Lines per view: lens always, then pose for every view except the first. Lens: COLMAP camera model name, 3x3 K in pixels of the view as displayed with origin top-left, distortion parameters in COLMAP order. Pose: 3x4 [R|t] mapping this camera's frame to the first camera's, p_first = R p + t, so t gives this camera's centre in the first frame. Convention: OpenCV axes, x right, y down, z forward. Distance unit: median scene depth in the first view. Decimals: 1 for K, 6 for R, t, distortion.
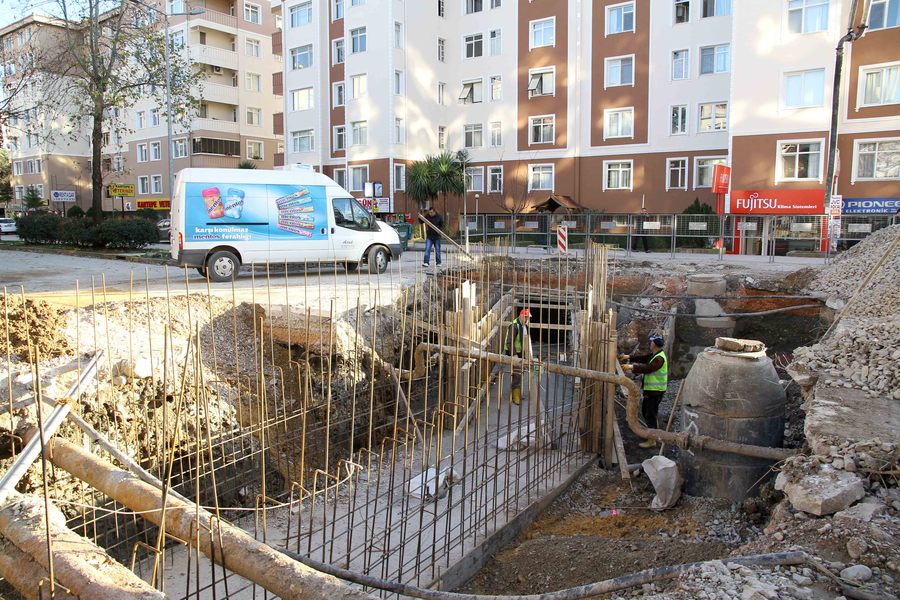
lens RADIAL K [[637.3, 0, 451.1], [0, 637.3, 296.2], [0, 0, 1]] dist [-0.104791, 0.081431]
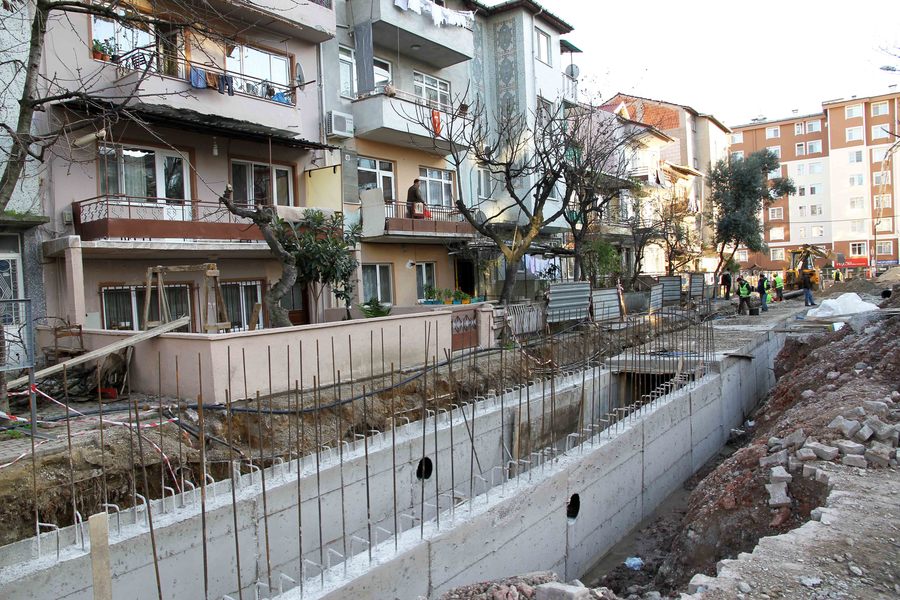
lens RADIAL K [[637.3, 0, 451.1], [0, 637.3, 296.2], [0, 0, 1]] dist [-0.104791, 0.081431]
pose [[0.999371, -0.035360, -0.002757, -0.970995], [0.034831, 0.993116, -0.111832, 0.186984], [0.006693, 0.111666, 0.993723, -1.351581]]
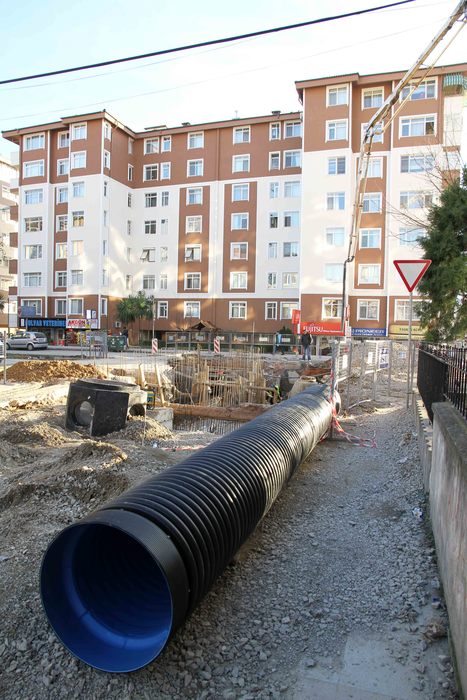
lens RADIAL K [[495.6, 0, 232.3], [0, 495.6, 361.2], [0, 0, 1]] dist [-0.104791, 0.081431]
pose [[0.958752, 0.006627, 0.284166, -0.130729], [0.012043, 0.997883, -0.063904, 0.032485], [-0.283988, 0.064691, 0.956643, -0.273610]]
